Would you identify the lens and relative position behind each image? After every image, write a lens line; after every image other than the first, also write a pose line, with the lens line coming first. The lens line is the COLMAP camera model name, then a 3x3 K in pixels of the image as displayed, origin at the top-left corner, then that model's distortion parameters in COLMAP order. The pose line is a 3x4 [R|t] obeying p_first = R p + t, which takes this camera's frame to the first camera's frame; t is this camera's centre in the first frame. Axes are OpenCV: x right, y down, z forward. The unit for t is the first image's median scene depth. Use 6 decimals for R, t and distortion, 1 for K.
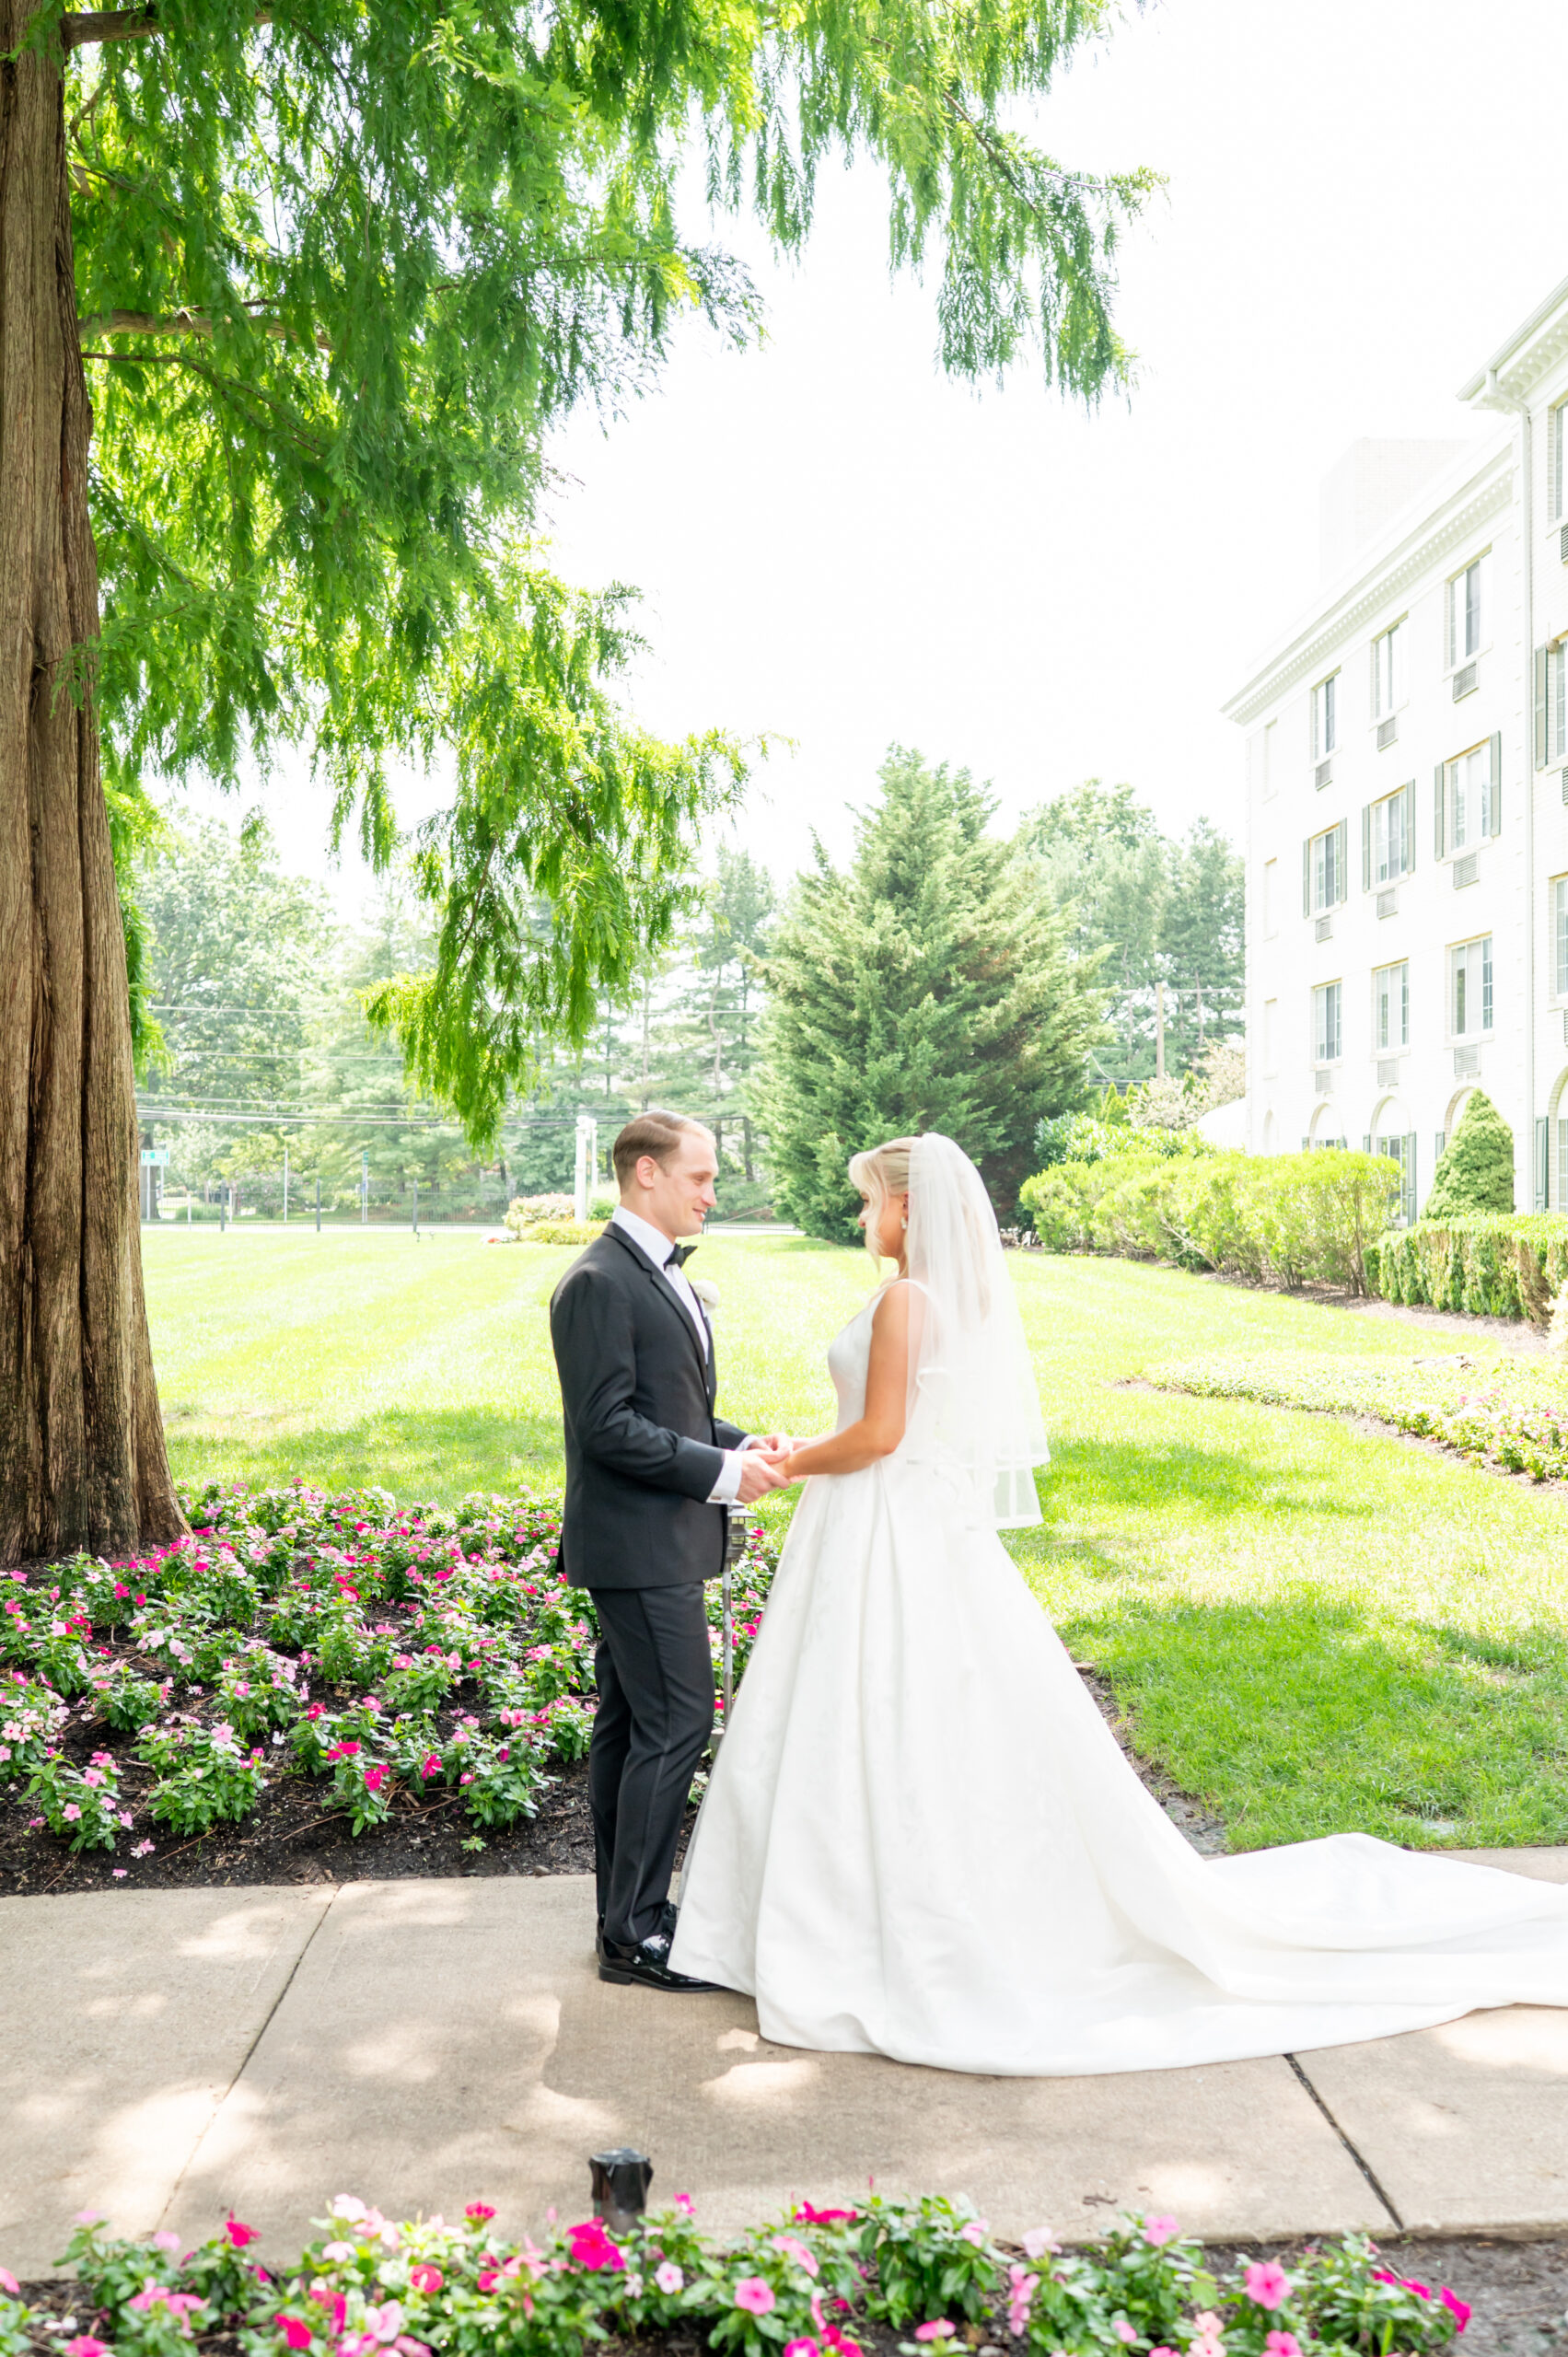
lens RADIAL K [[2386.6, 0, 741.3], [0, 2386.6, 1112.2], [0, 0, 1]] dist [-0.003547, 0.000000]
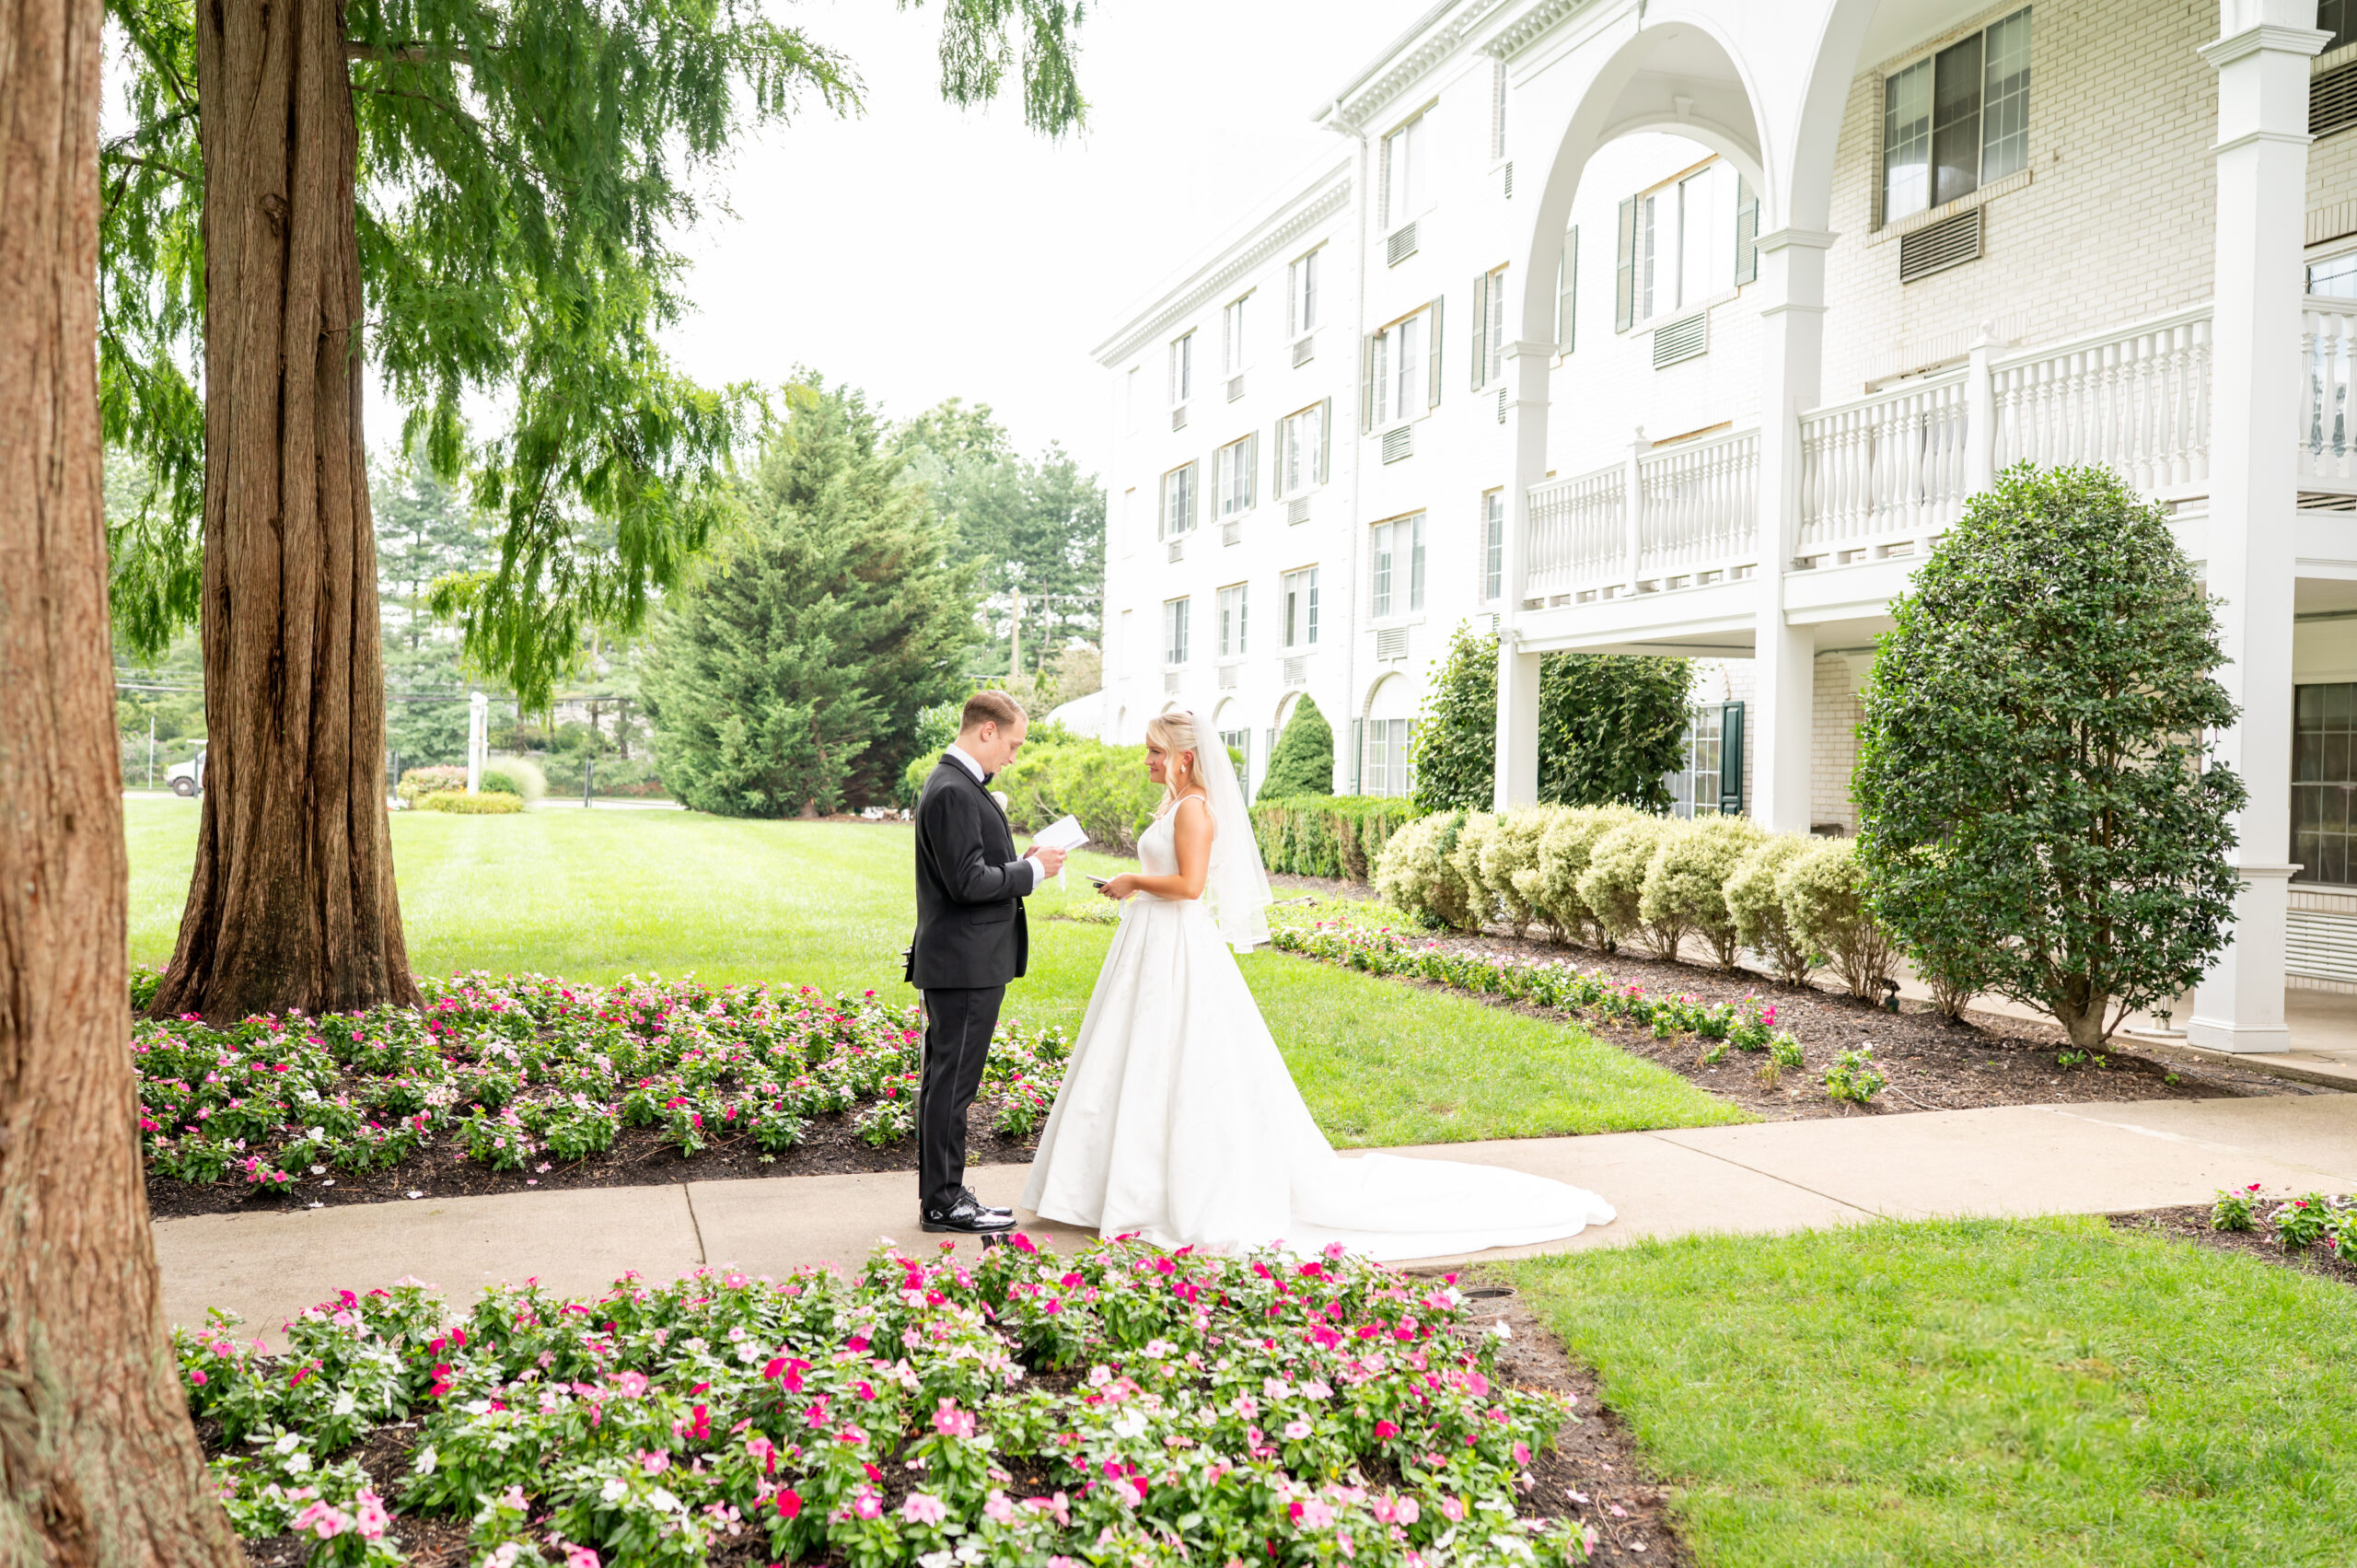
lens RADIAL K [[2208.7, 0, 1187.5], [0, 2208.7, 782.7], [0, 0, 1]] dist [-0.008555, 0.000000]
pose [[0.966687, 0.020609, 0.255132, -0.080034], [-0.029849, 0.999029, 0.032398, 0.002654], [-0.254217, -0.038934, 0.966363, -0.163985]]
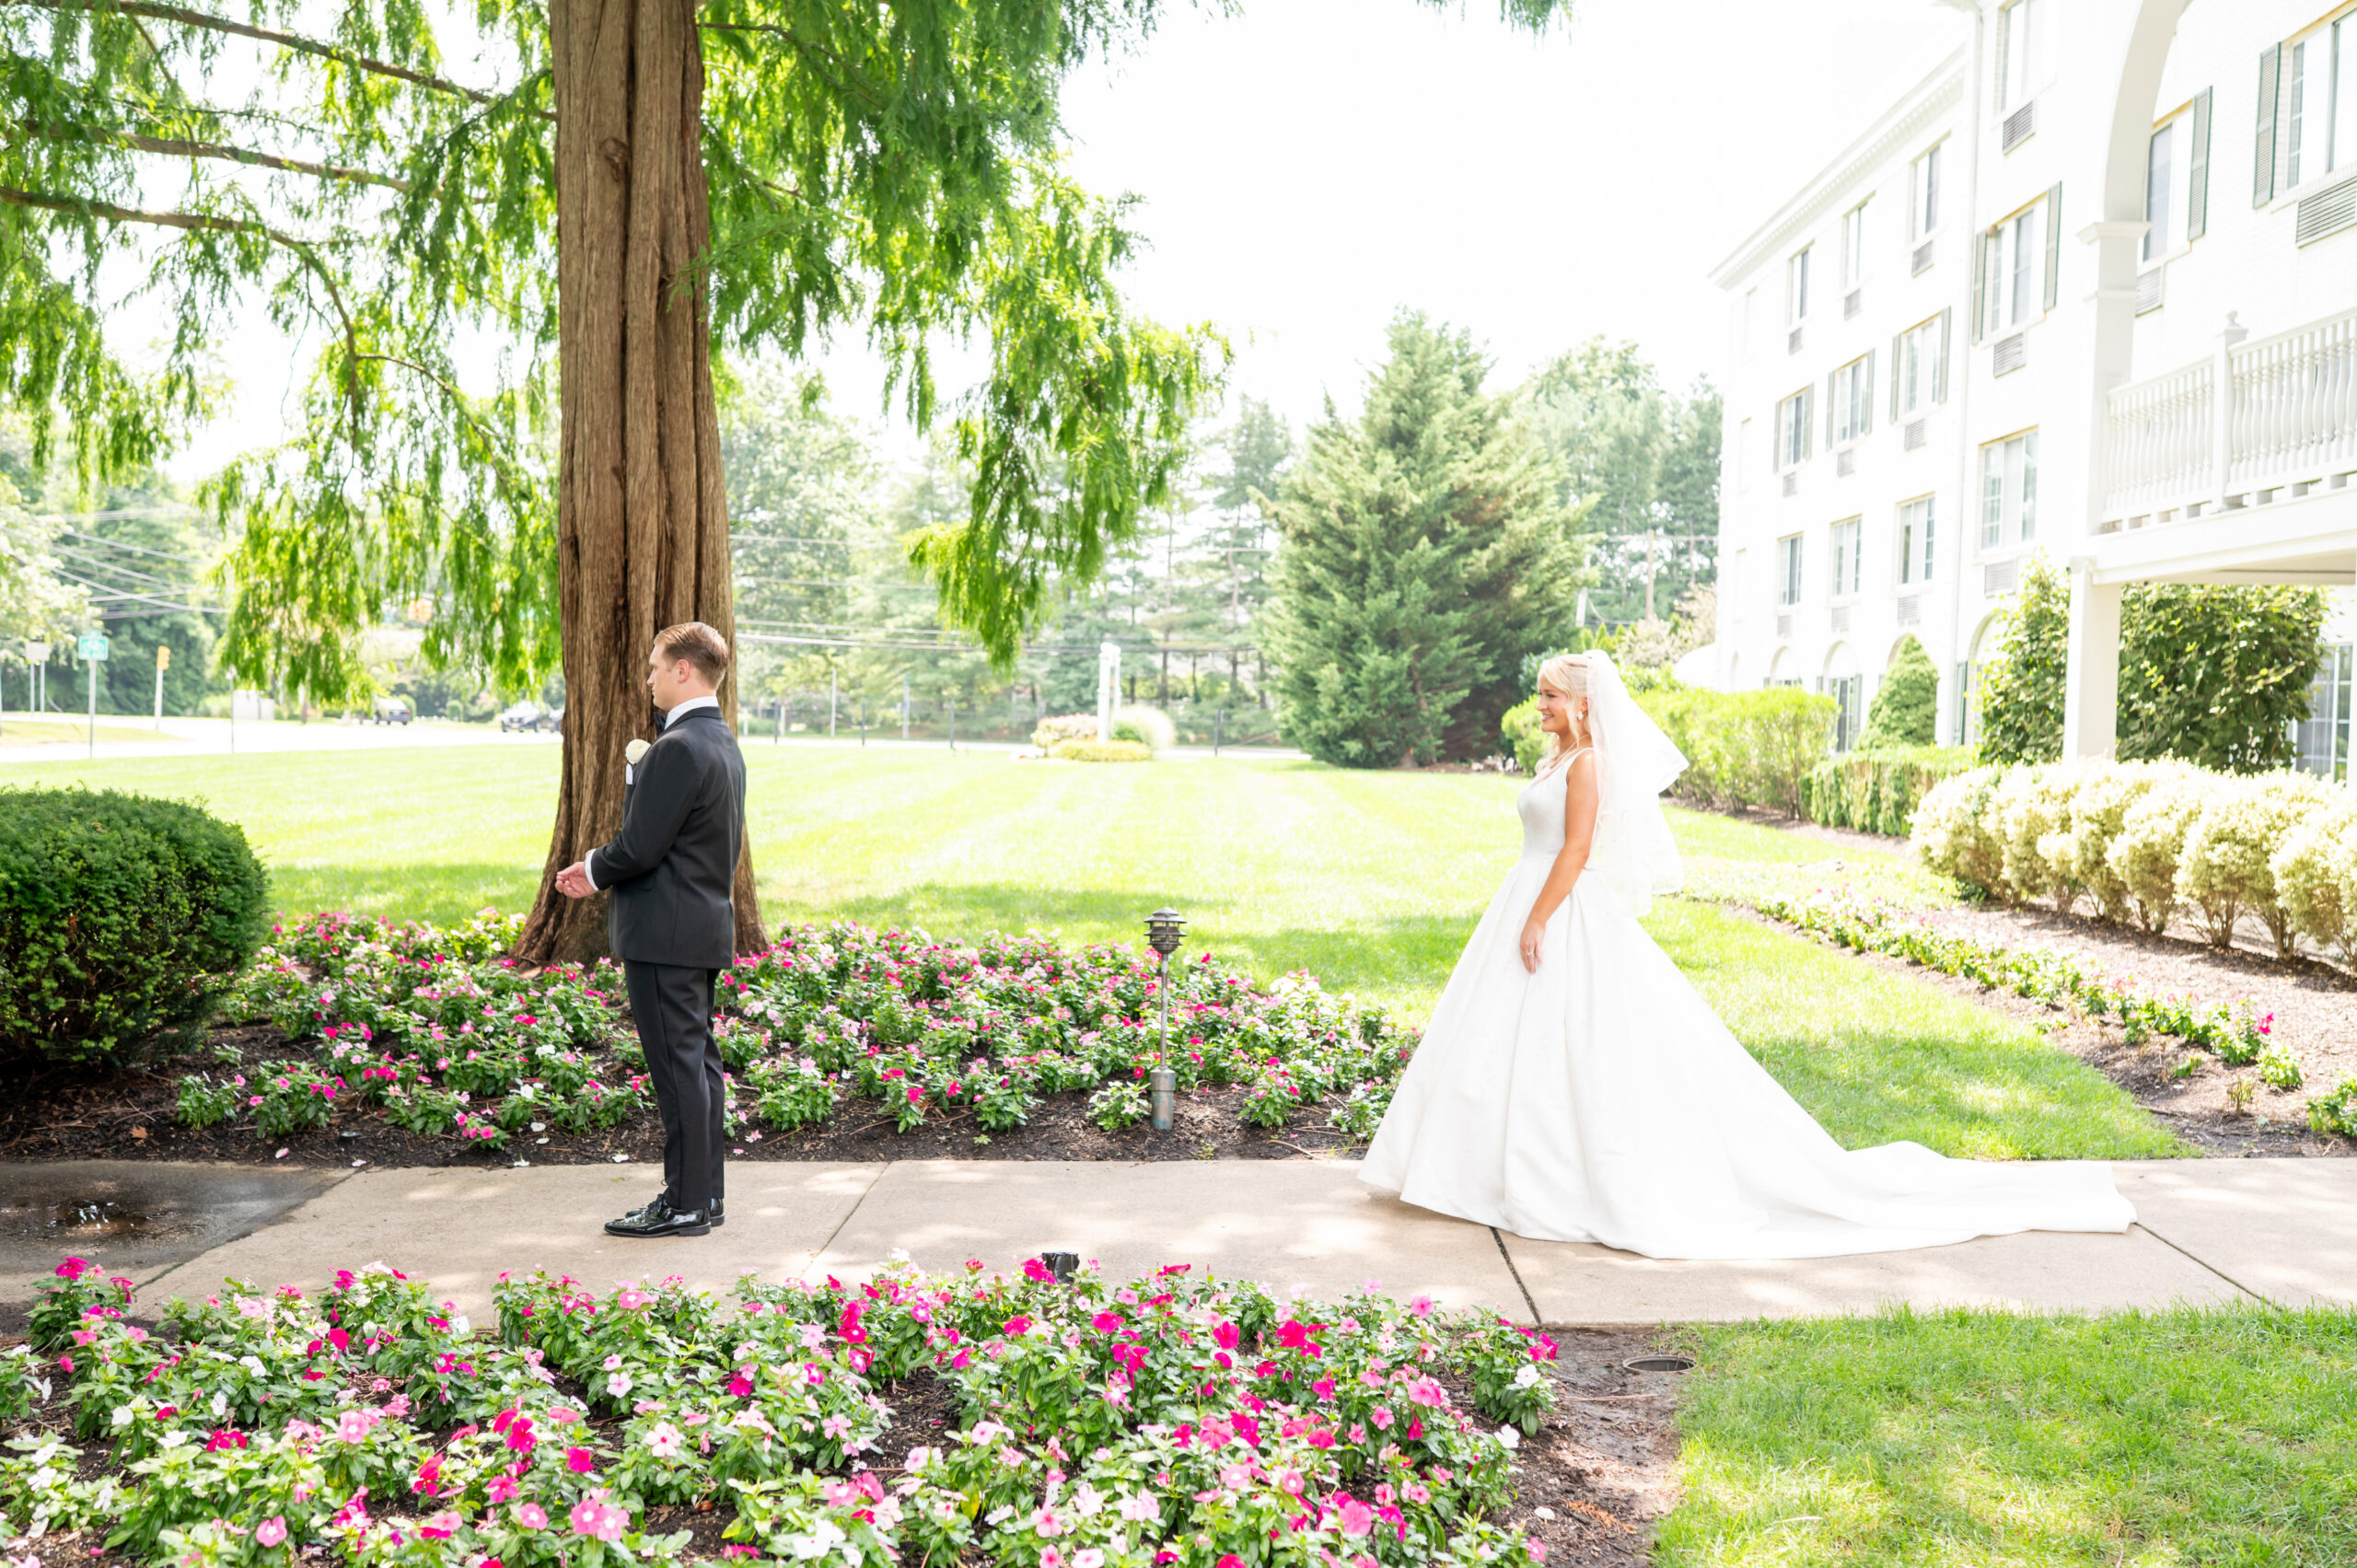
lens RADIAL K [[2238.0, 0, 1163.5], [0, 2238.0, 798.6], [0, 0, 1]] dist [-0.001498, 0.000000]
pose [[0.998887, 0.023494, -0.040901, 0.017237], [-0.020608, 0.997362, 0.069600, 0.002133], [0.042428, -0.068680, 0.996736, -0.118635]]
